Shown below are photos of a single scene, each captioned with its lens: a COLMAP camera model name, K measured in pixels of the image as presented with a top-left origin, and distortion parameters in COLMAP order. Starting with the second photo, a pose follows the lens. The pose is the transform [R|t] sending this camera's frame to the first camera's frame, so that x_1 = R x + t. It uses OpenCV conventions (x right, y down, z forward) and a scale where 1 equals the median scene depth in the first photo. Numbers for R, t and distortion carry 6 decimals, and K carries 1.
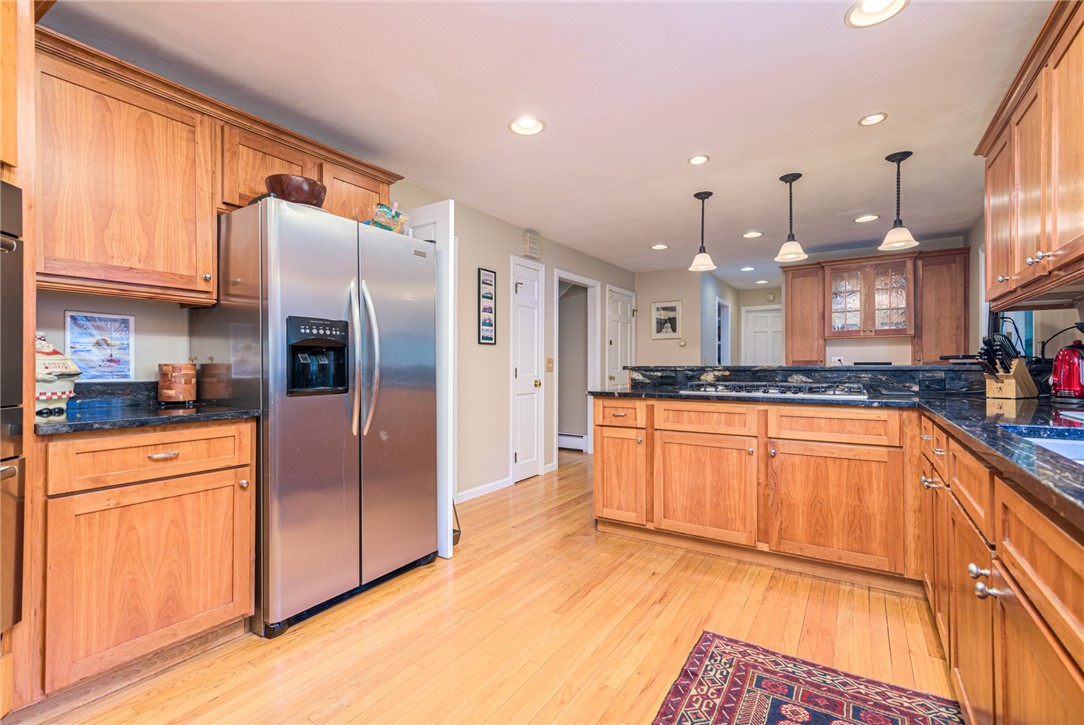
lens RADIAL K [[490.2, 0, 538.2], [0, 490.2, 365.4], [0, 0, 1]] dist [0.017475, -0.000041]
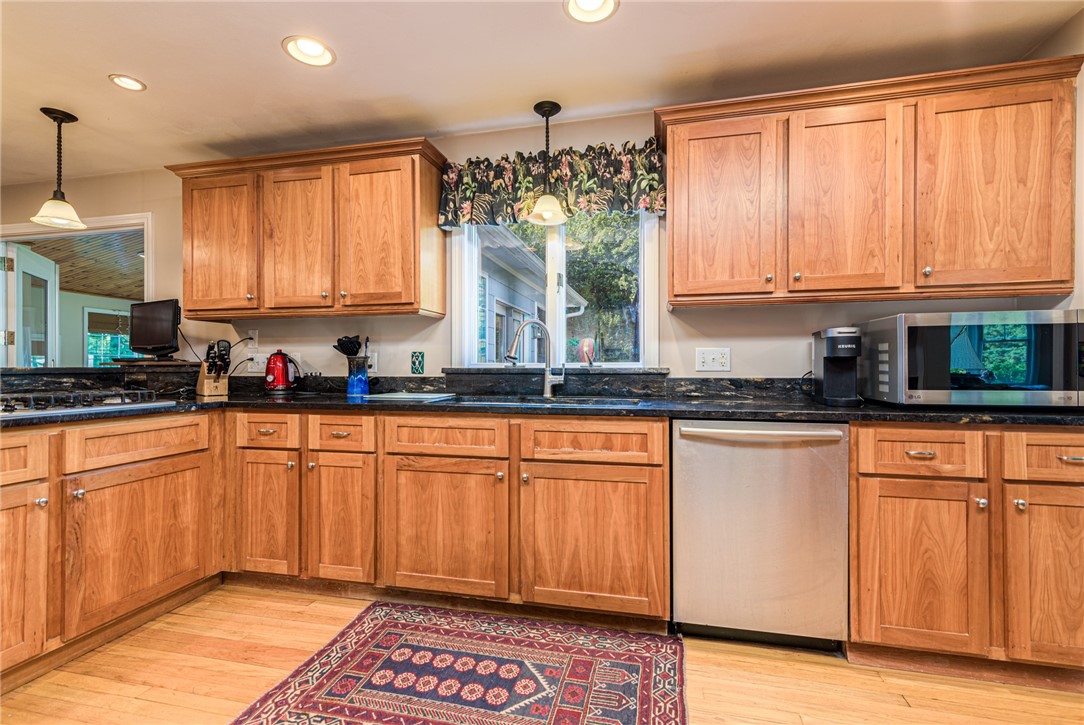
lens RADIAL K [[490.3, 0, 549.4], [0, 490.3, 365.9], [0, 0, 1]] dist [0.016201, -0.000346]
pose [[-0.332293, 0.003249, 0.943171, -0.471049], [0.003034, 0.999993, -0.002376, 0.002349], [-0.943171, 0.002072, -0.332300, 0.726548]]
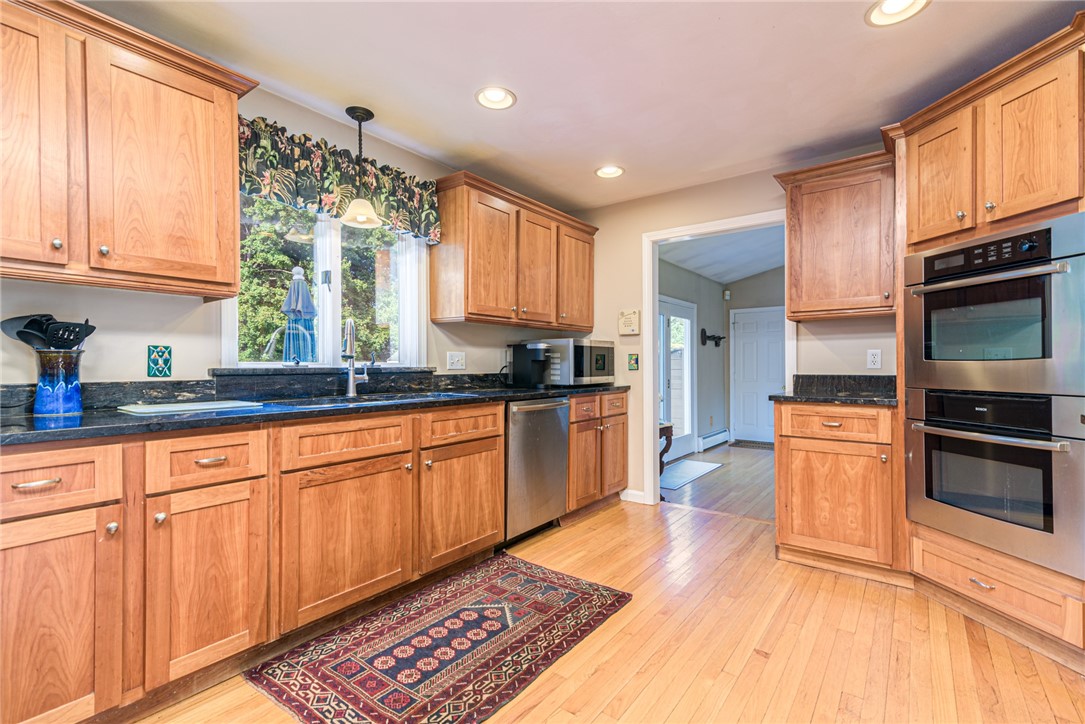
lens RADIAL K [[483.7, 0, 545.1], [0, 483.7, 366.4], [0, 0, 1]] dist [0.002274, 0.000040]
pose [[-0.996858, 0.004482, 0.079086, 0.088067], [0.004826, 0.999980, 0.004159, -0.000670], [-0.079066, 0.004527, -0.996859, 1.475017]]
